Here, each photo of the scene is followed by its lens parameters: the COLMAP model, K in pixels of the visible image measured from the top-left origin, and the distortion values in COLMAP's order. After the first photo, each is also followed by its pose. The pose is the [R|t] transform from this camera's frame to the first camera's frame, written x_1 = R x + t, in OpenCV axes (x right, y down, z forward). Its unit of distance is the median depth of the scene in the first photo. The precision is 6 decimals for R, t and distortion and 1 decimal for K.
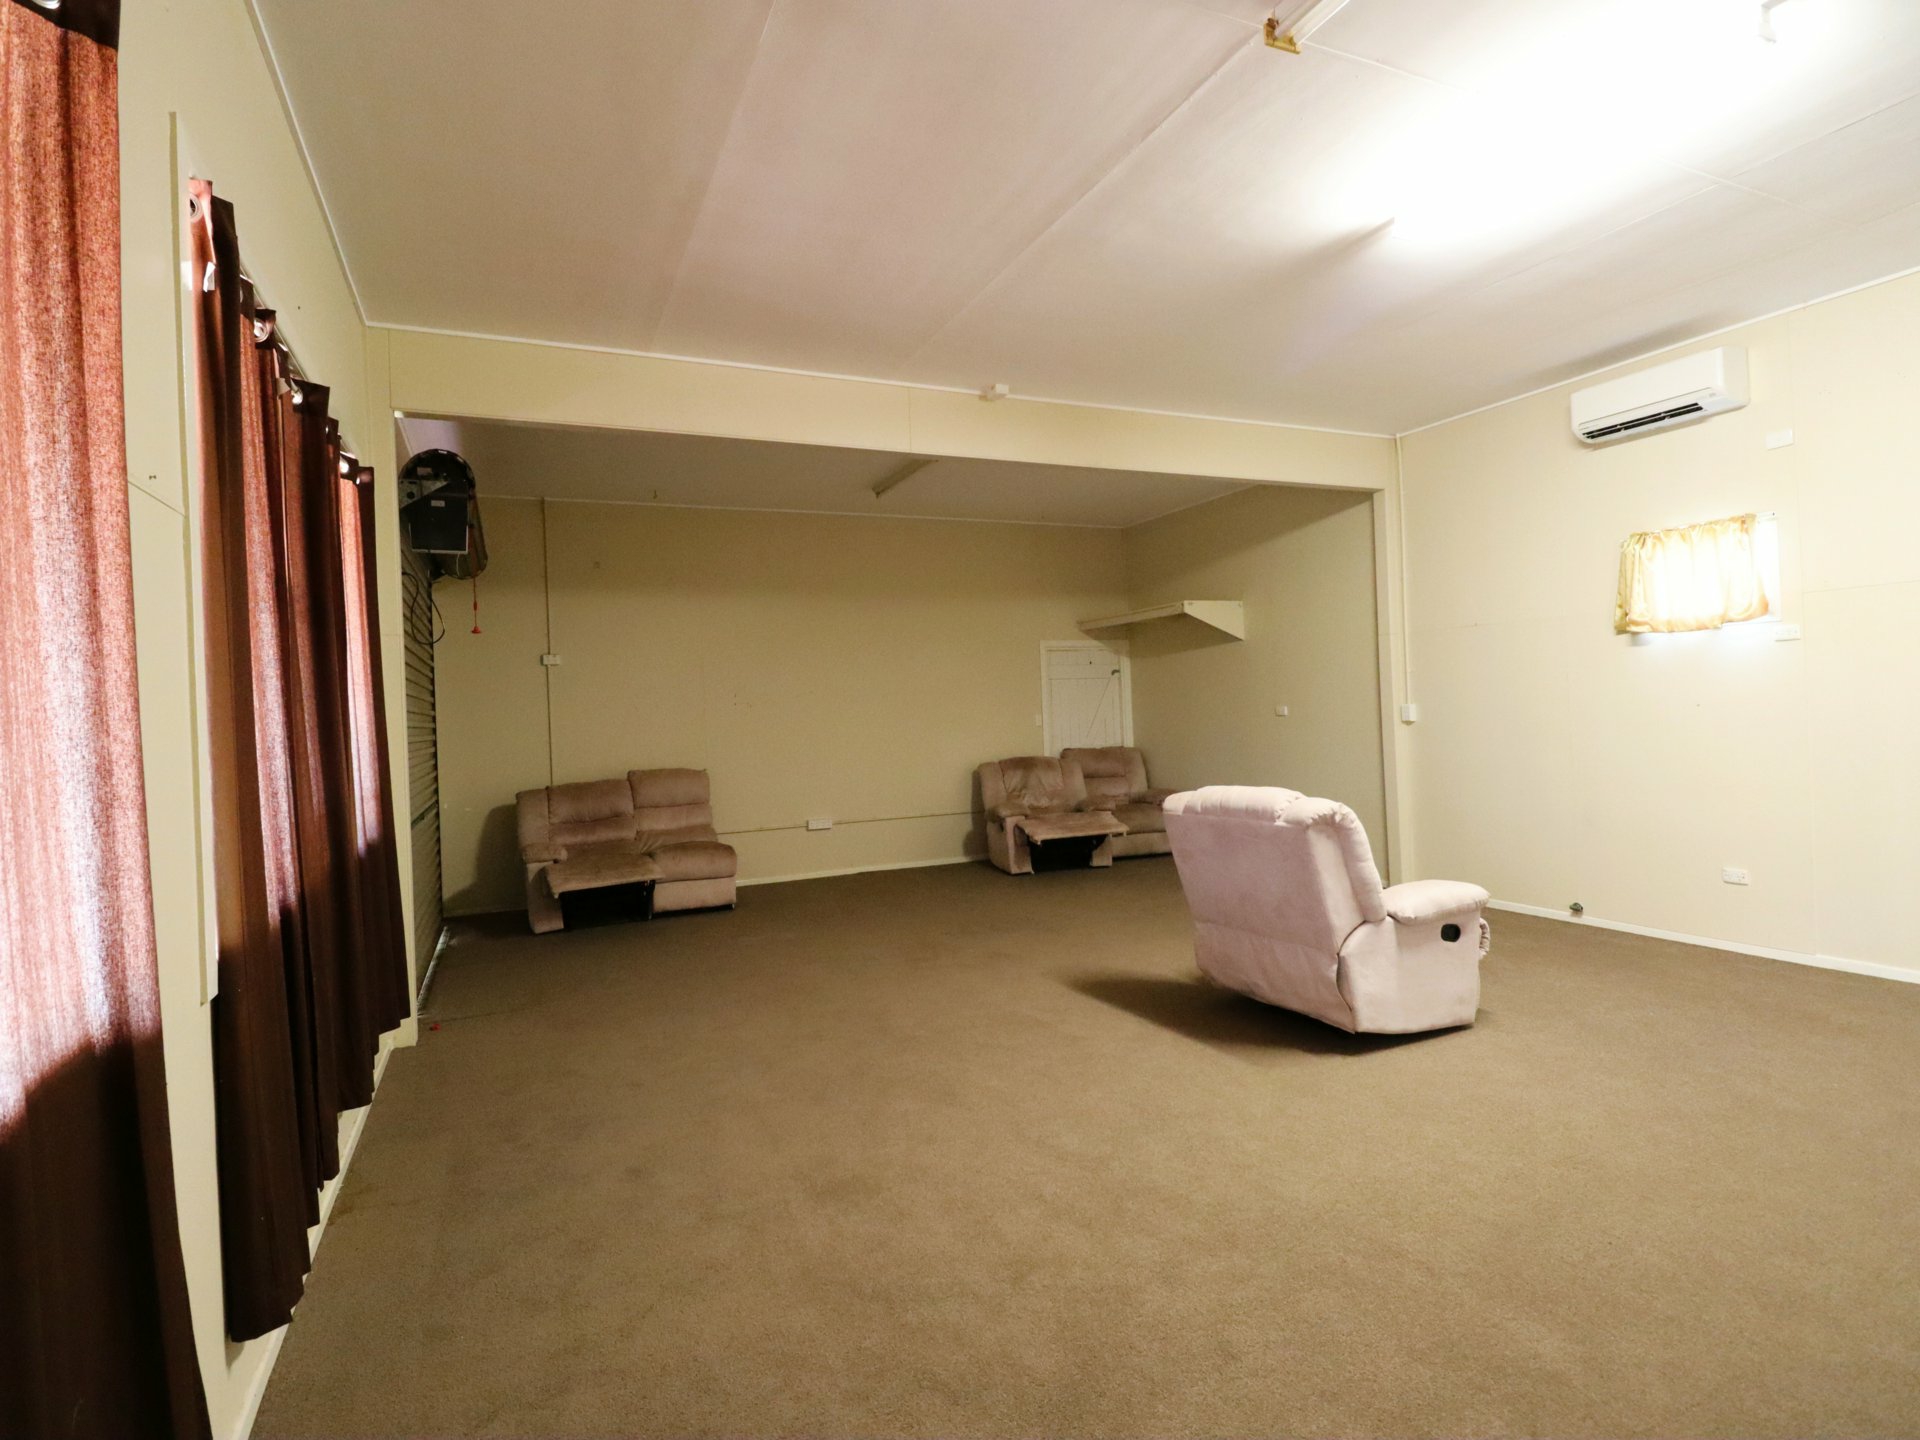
lens RADIAL K [[999.2, 0, 985.1], [0, 999.2, 708.6], [0, 0, 1]] dist [0.005350, -0.018384]
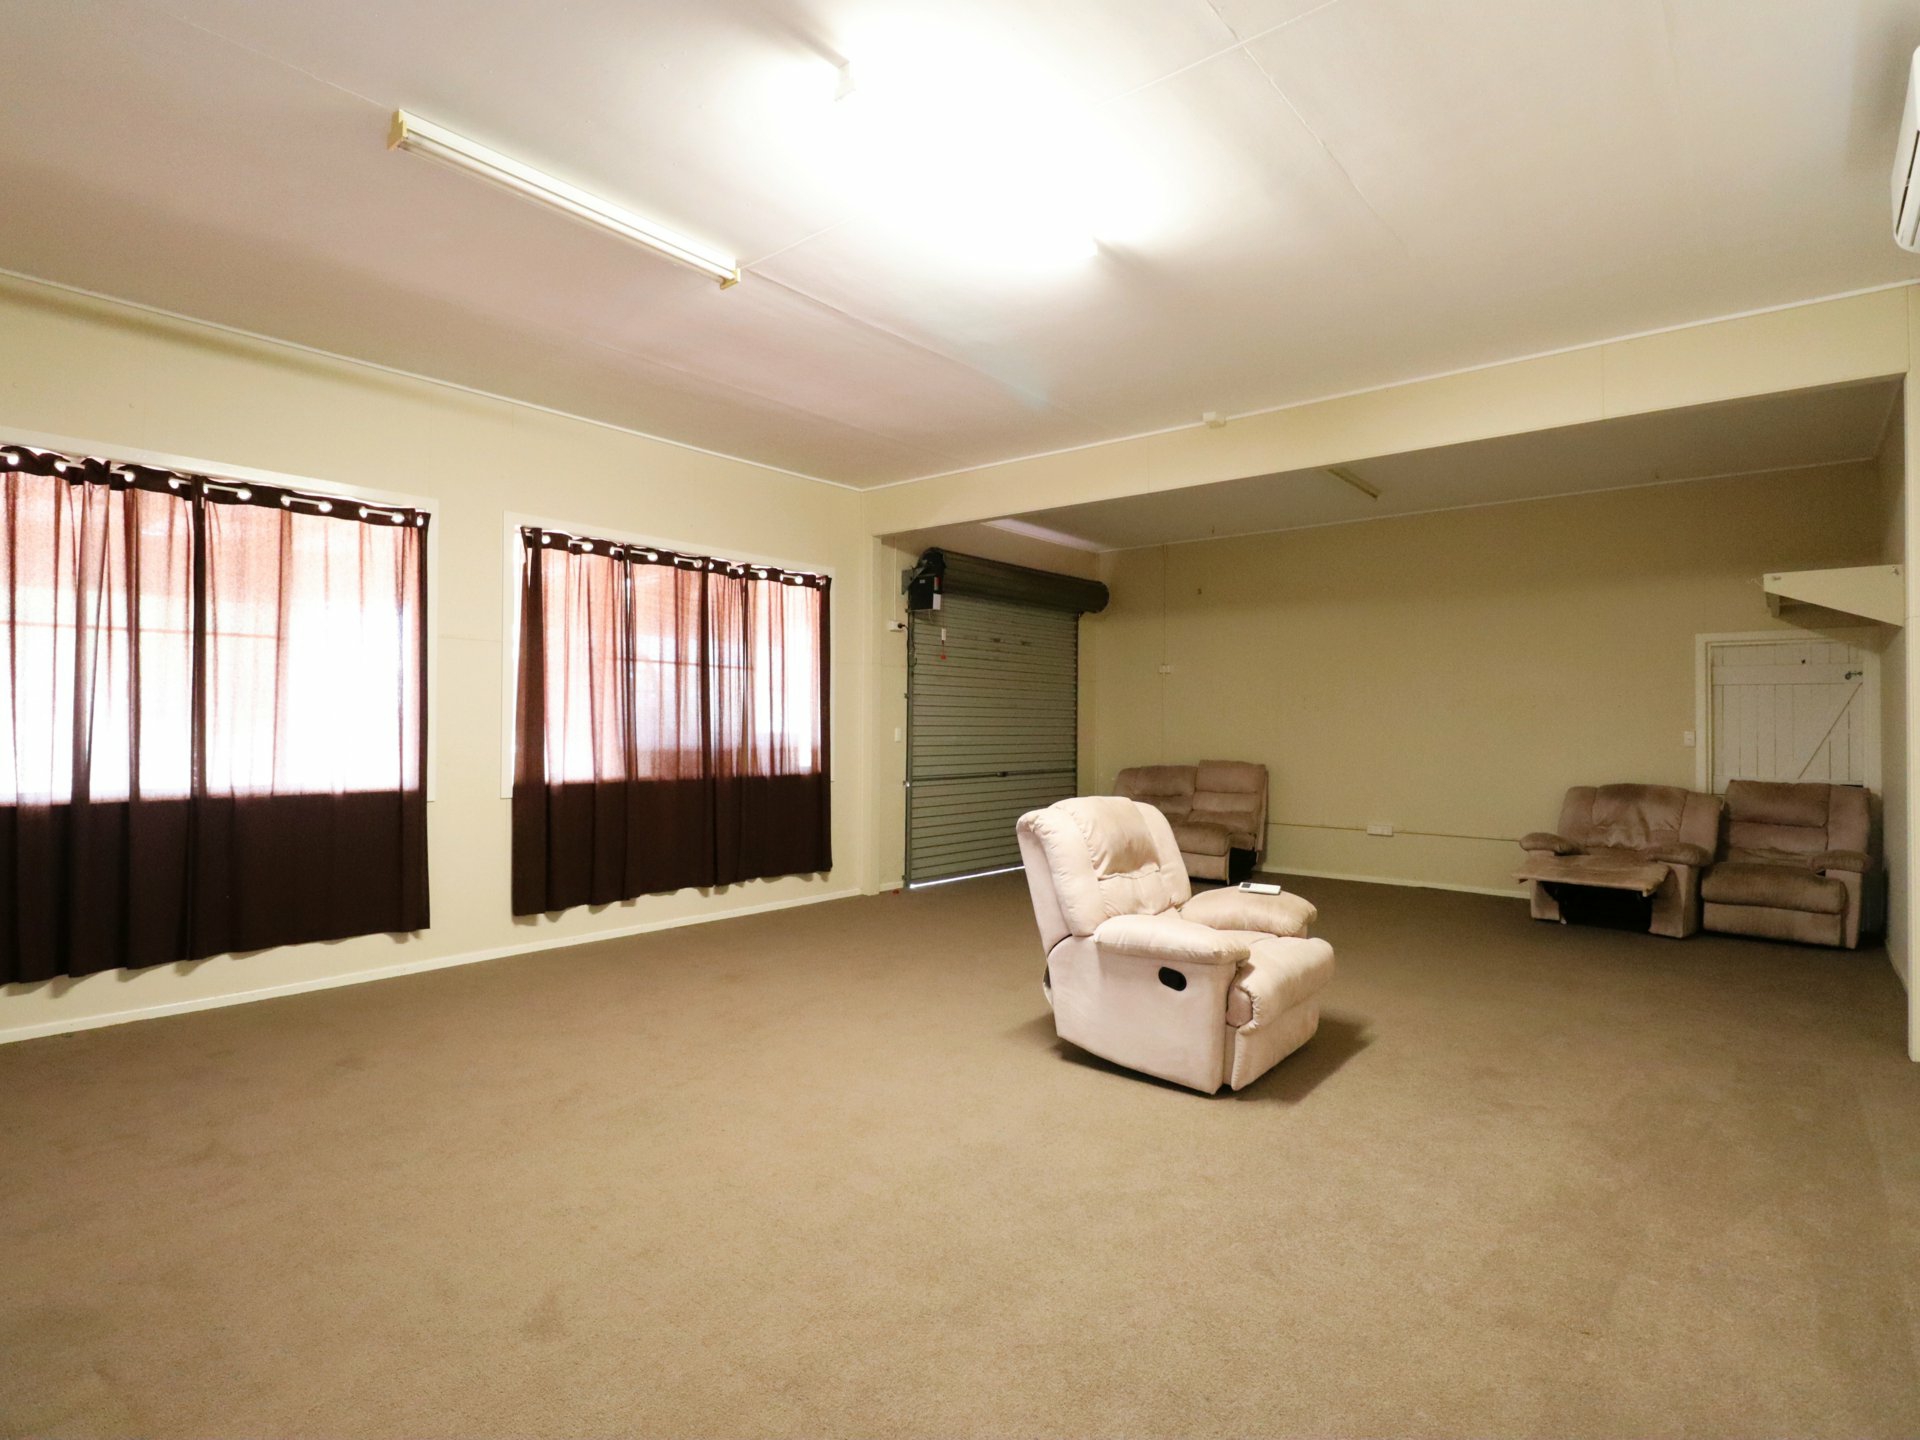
lens RADIAL K [[999.2, 0, 985.1], [0, 999.2, 708.6], [0, 0, 1]] dist [0.005350, -0.018384]
pose [[0.440442, 0.026323, -0.897395, 0.624716], [-0.021299, 0.999595, 0.018867, -0.017963], [0.897528, 0.010804, 0.440824, 0.231004]]
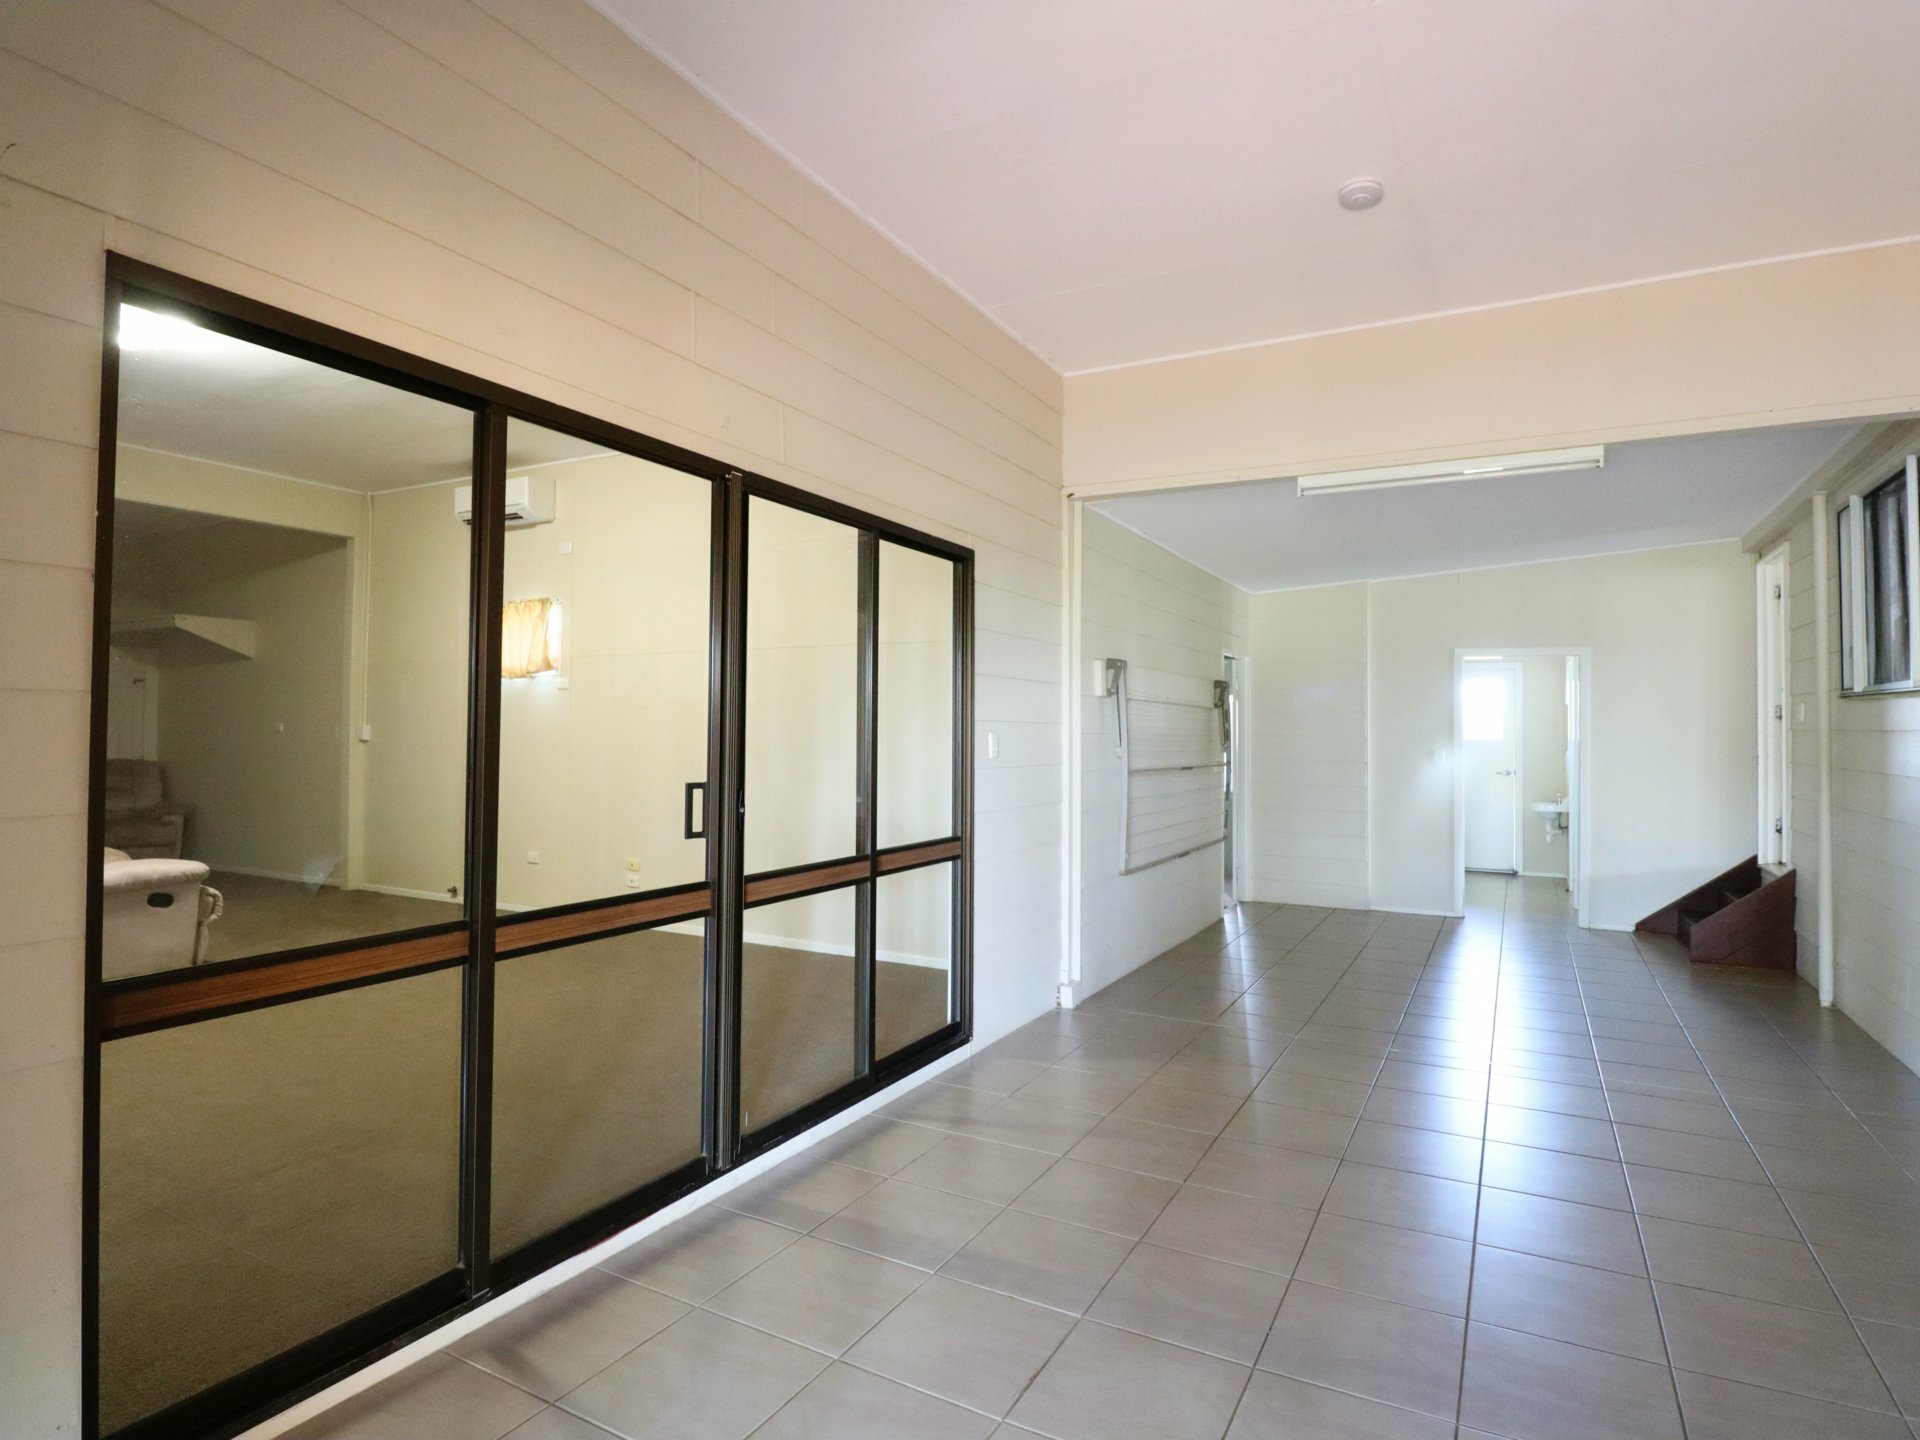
lens RADIAL K [[999.2, 0, 985.1], [0, 999.2, 708.6], [0, 0, 1]] dist [0.005350, -0.018384]
pose [[0.799894, 0.059678, 0.597167, 0.278605], [-0.040321, 0.998139, -0.045739, 0.000059], [-0.598786, 0.012508, 0.800812, -0.322771]]
